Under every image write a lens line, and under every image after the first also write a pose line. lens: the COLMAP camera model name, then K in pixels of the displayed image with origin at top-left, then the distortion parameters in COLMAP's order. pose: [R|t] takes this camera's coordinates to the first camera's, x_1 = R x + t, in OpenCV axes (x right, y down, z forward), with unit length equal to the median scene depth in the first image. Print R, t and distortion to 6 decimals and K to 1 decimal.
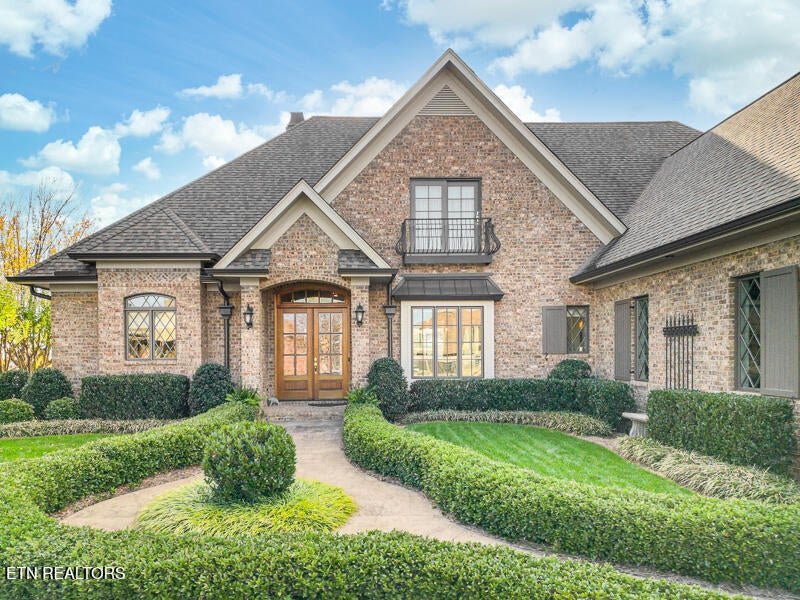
lens RADIAL K [[621.3, 0, 383.0], [0, 621.3, 346.1], [0, 0, 1]] dist [0.069466, -0.002413]
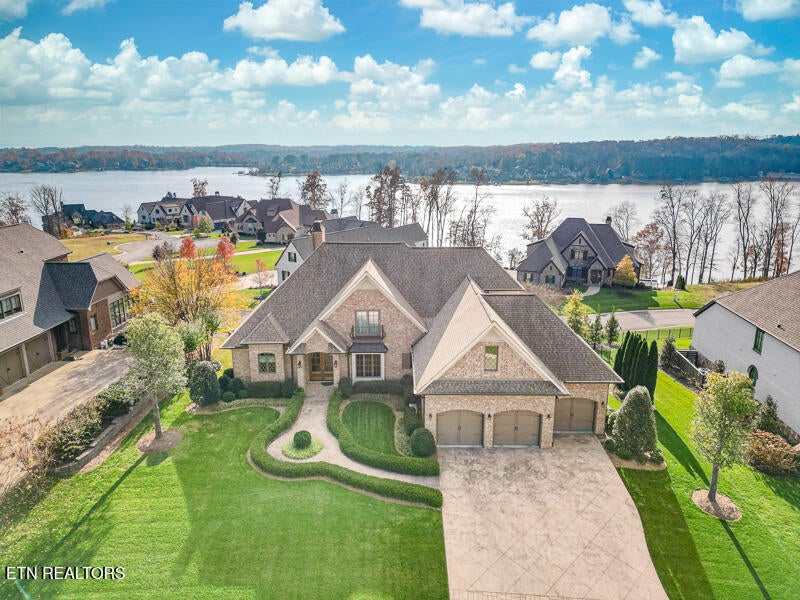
lens RADIAL K [[556.1, 0, 403.8], [0, 556.1, 297.1], [0, 0, 1]] dist [0.043339, -0.027265]
pose [[0.999899, 0.008624, -0.011277, 0.306650], [-0.005589, 0.969327, 0.245710, -0.990221], [0.013050, -0.245622, 0.969278, -1.483993]]
